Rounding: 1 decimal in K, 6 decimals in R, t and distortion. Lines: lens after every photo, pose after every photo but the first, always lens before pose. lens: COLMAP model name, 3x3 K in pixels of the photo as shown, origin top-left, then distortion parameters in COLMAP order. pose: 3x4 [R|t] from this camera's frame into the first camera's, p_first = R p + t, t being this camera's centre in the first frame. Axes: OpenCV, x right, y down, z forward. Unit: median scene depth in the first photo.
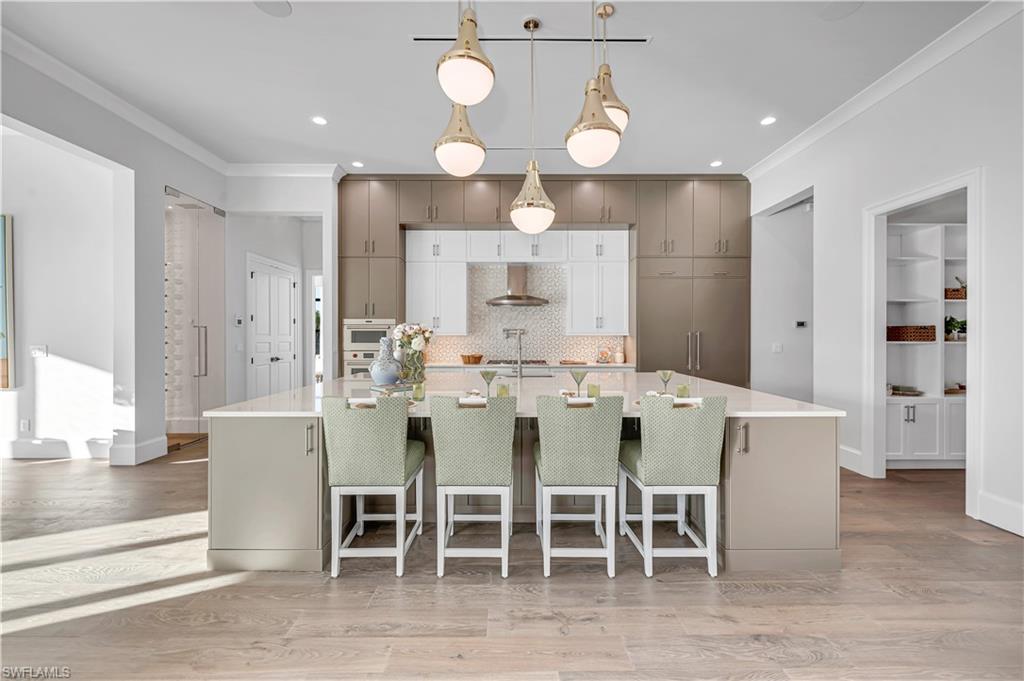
lens RADIAL K [[407.2, 0, 512.5], [0, 407.2, 336.7], [0, 0, 1]] dist [-0.000037, -0.000041]
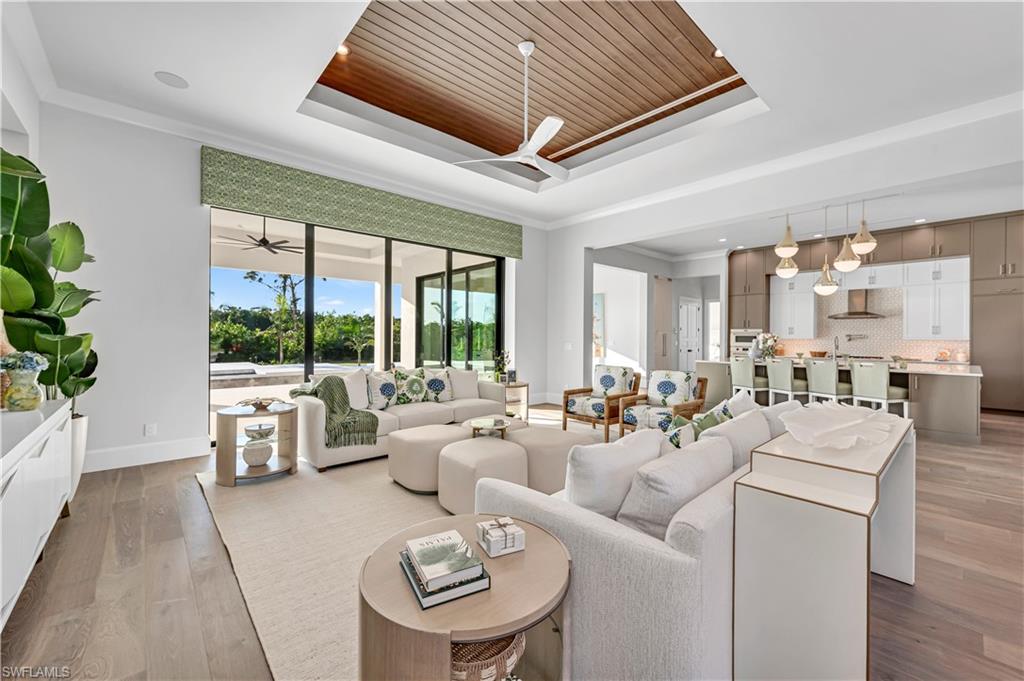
lens RADIAL K [[407.2, 0, 512.5], [0, 407.2, 336.7], [0, 0, 1]] dist [-0.000037, -0.000041]
pose [[0.662006, 0.005639, -0.749477, 0.311391], [-0.008947, 0.999960, -0.000380, 0.000020], [0.749445, 0.006957, 0.662030, -0.958024]]
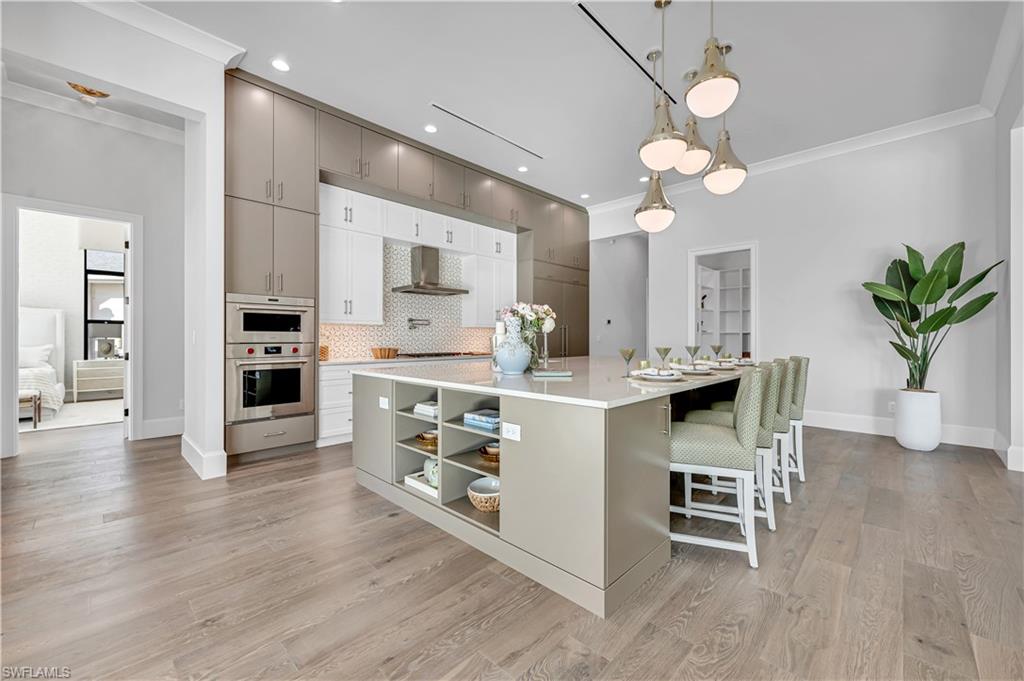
lens RADIAL K [[409.2, 0, 507.0], [0, 409.2, 337.8], [0, 0, 1]] dist [-0.002366, -0.000412]
pose [[0.700421, 0.000052, 0.713729, -0.566201], [0.000037, 1.000000, -0.000109, 0.025682], [-0.713729, 0.000103, 0.700421, 0.244739]]
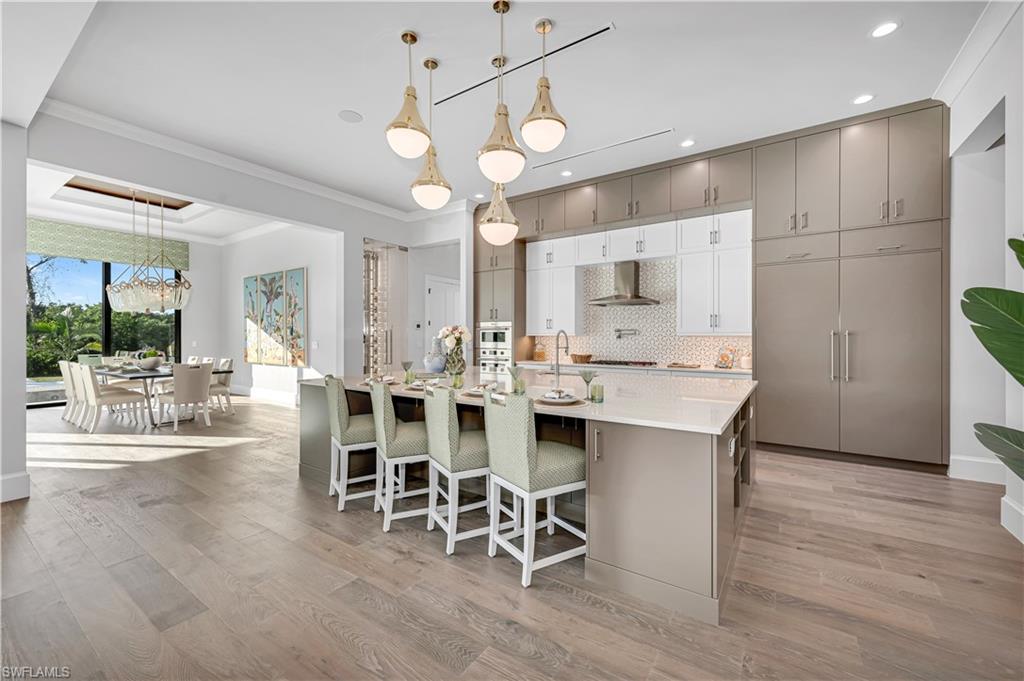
lens RADIAL K [[407.2, 0, 512.5], [0, 407.2, 336.7], [0, 0, 1]] dist [-0.000037, -0.000041]
pose [[0.825181, 0.000501, -0.564869, 0.368348], [-0.002439, 0.999993, -0.002676, 0.002832], [0.564863, 0.003586, 0.825177, 0.043306]]
